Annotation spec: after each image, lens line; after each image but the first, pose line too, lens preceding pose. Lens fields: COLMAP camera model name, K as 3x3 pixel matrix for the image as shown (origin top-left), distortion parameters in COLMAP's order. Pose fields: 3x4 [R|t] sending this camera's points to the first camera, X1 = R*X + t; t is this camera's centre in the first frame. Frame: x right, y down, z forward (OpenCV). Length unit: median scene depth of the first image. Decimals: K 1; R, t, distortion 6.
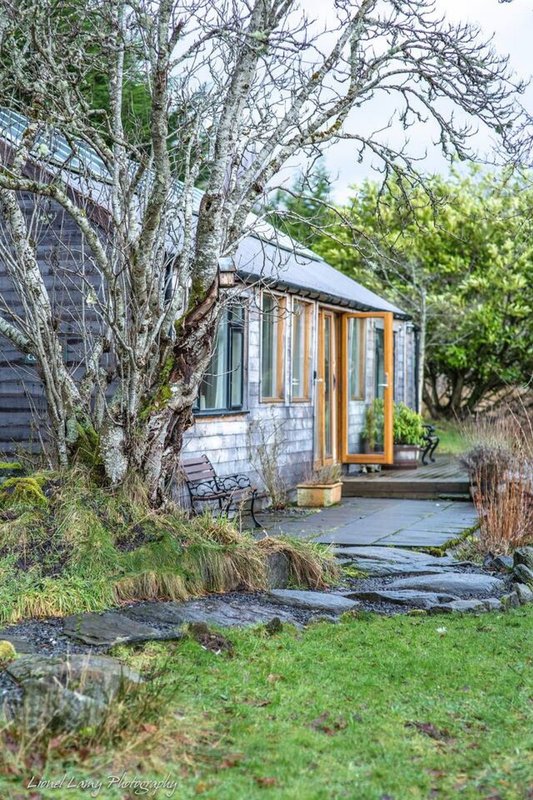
lens RADIAL K [[1846.6, 0, 266.5], [0, 1846.6, 399.6], [0, 0, 1]] dist [-0.036388, 0.000000]
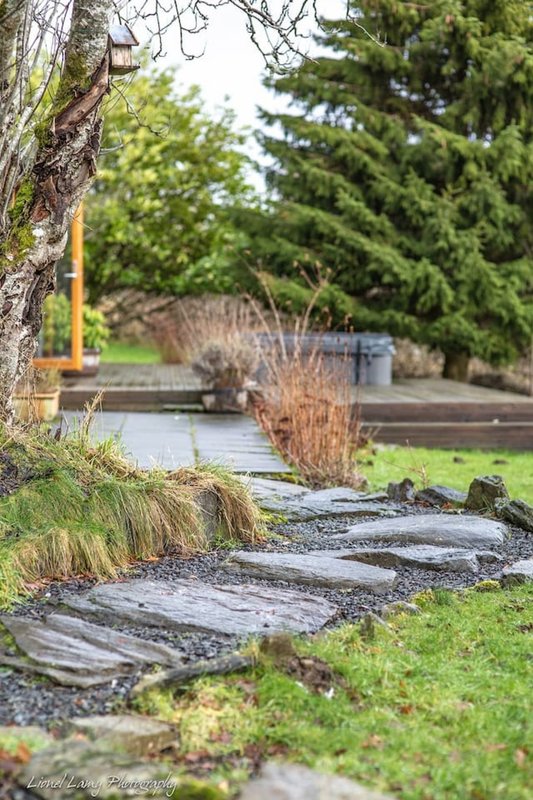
lens RADIAL K [[1846.6, 0, 266.4], [0, 1846.6, 400.1], [0, 0, 1]] dist [-0.036388, 0.000000]
pose [[0.967960, -0.008645, 0.250955, -0.132089], [-0.002895, 0.998957, 0.045579, 0.022224], [-0.251087, -0.044845, 0.966925, 0.376586]]
